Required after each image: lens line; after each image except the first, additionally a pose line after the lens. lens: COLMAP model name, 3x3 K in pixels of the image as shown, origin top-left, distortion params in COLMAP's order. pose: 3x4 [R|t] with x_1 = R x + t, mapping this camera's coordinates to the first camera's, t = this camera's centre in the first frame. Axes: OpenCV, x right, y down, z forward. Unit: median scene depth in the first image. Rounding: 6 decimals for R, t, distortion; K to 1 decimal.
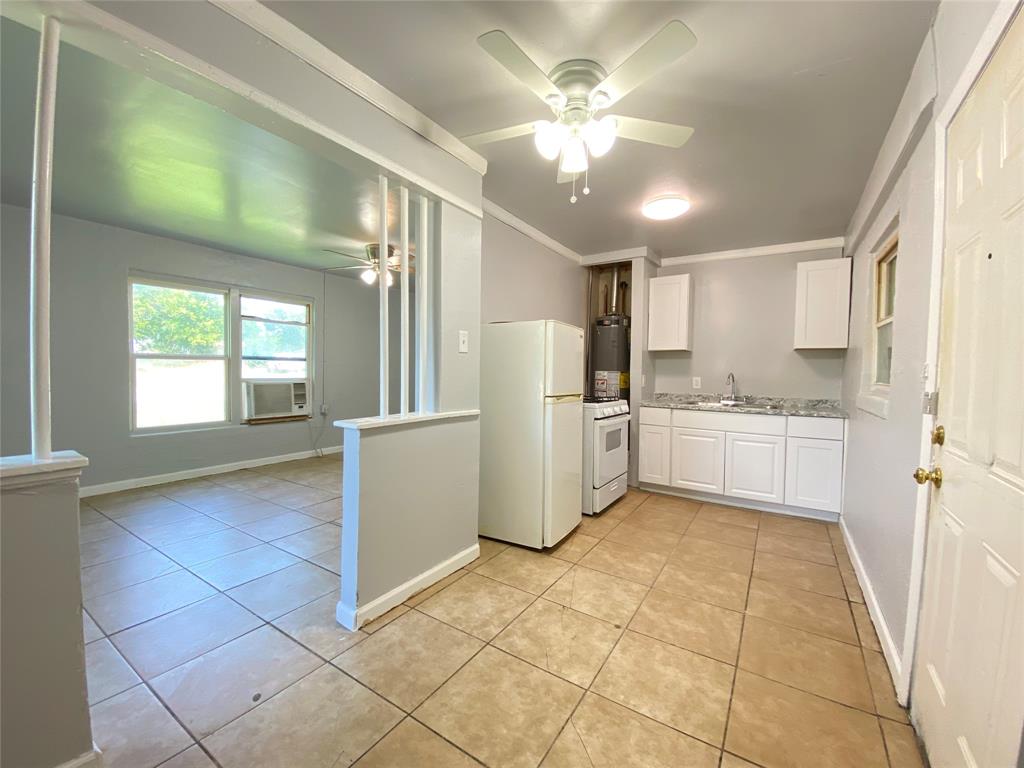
lens RADIAL K [[415.9, 0, 511.4], [0, 415.9, 381.3], [0, 0, 1]] dist [0.052811, -0.039109]
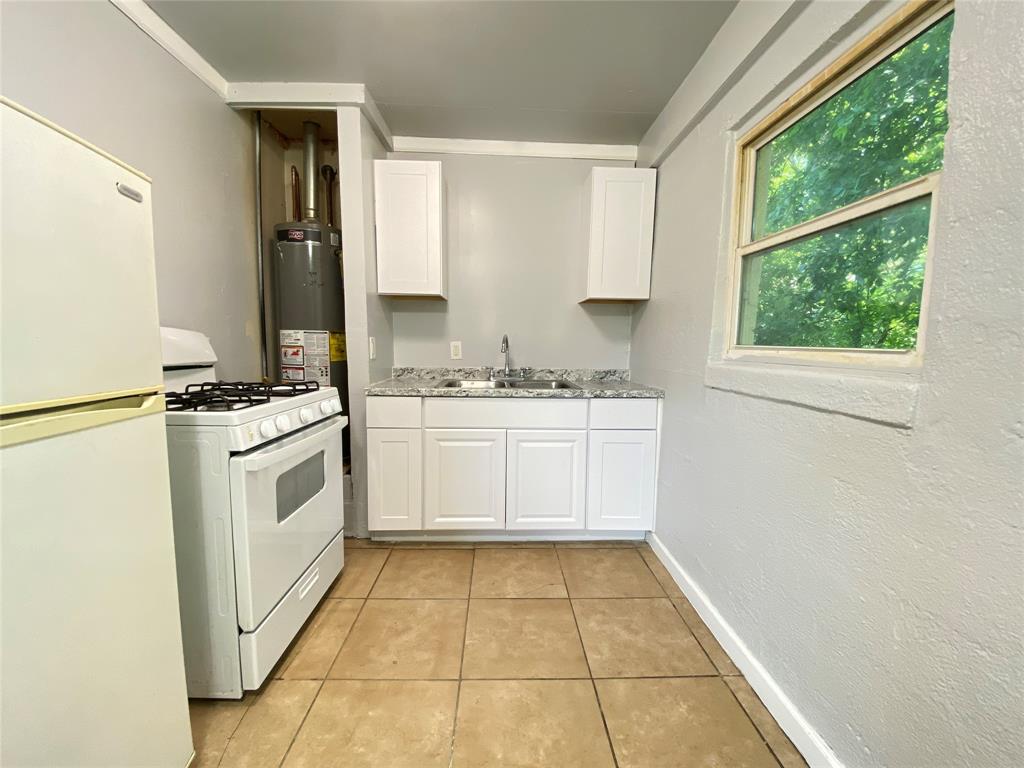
lens RADIAL K [[415.9, 0, 511.4], [0, 415.9, 381.3], [0, 0, 1]] dist [0.052811, -0.039109]
pose [[0.822904, -0.055237, 0.565489, 0.169640], [0.013235, 0.996857, 0.078115, 0.002511], [-0.568026, -0.056797, 0.821048, 0.487343]]
